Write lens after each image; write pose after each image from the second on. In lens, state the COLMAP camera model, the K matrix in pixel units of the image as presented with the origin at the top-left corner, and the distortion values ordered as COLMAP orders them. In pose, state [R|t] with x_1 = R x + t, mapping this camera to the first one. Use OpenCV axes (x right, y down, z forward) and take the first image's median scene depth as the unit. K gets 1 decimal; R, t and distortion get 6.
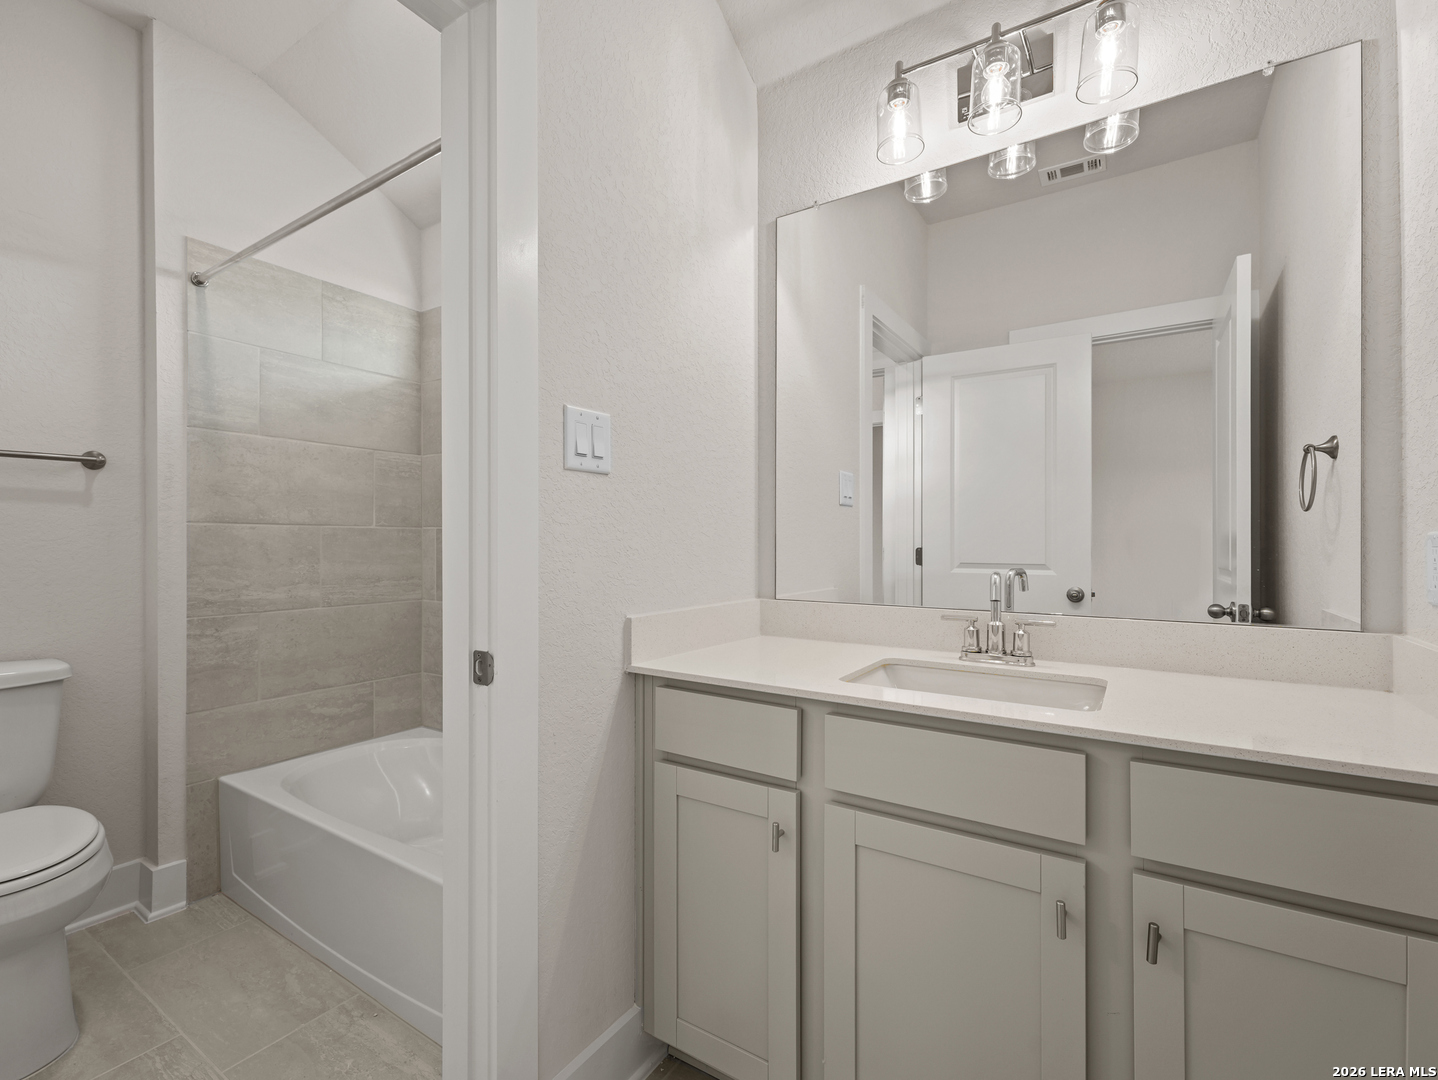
lens RADIAL K [[660.8, 0, 711.5], [0, 660.8, 543.4], [0, 0, 1]] dist [0.003015, -0.000302]
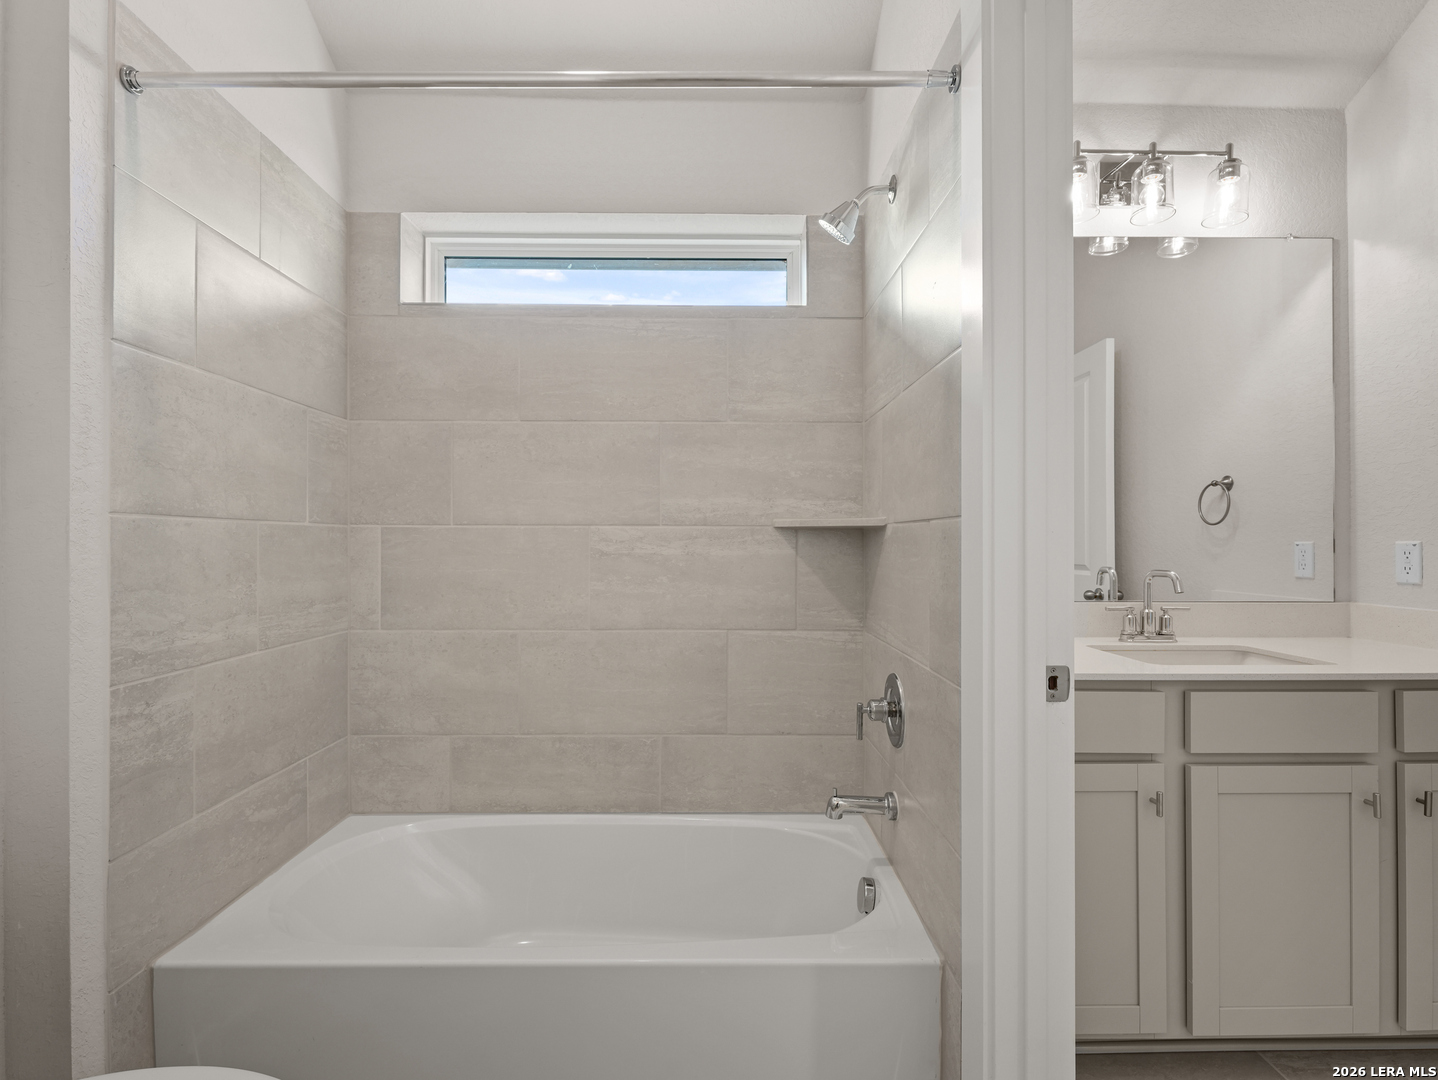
lens RADIAL K [[710.5, 0, 719.0], [0, 710.5, 540.0], [0, 0, 1]] dist [-0.001448, -0.000429]
pose [[0.829018, 0.001407, 0.559220, -0.681273], [0.000793, 0.999993, -0.003691, -0.006854], [-0.559221, 0.003504, 0.829011, 0.221702]]
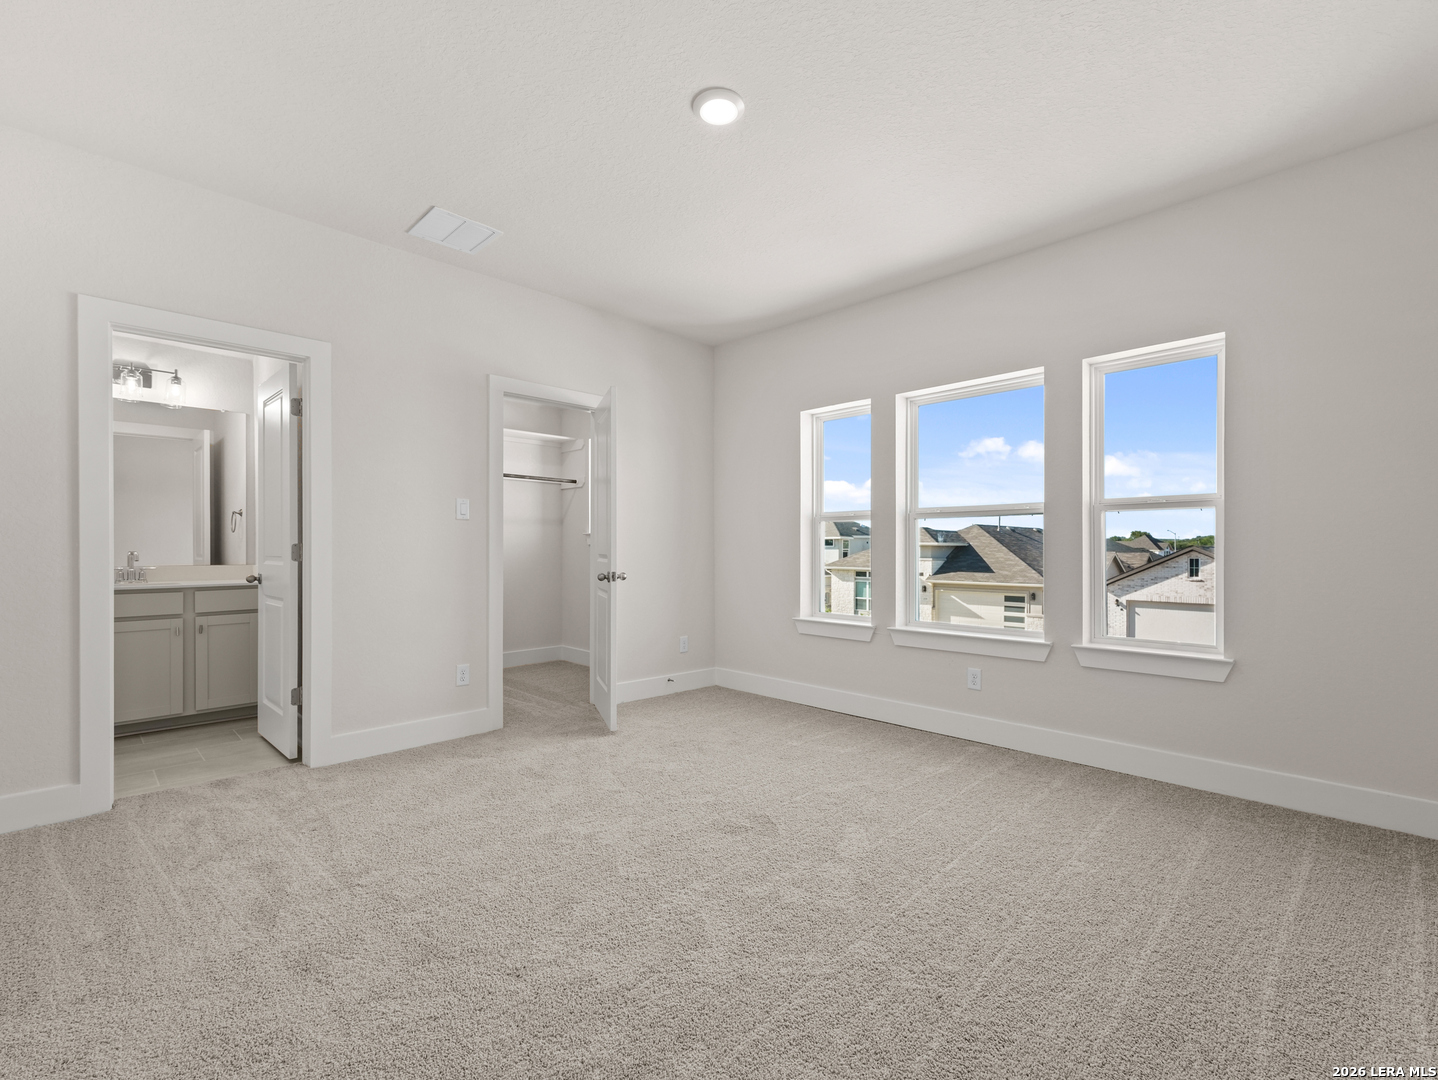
lens RADIAL K [[660.8, 0, 711.5], [0, 660.8, 543.4], [0, 0, 1]] dist [0.003015, -0.000302]
pose [[0.216218, -0.004330, 0.976335, -1.229776], [0.004102, 0.999985, 0.003526, 0.003567], [-0.976336, 0.003243, 0.216233, -1.392455]]
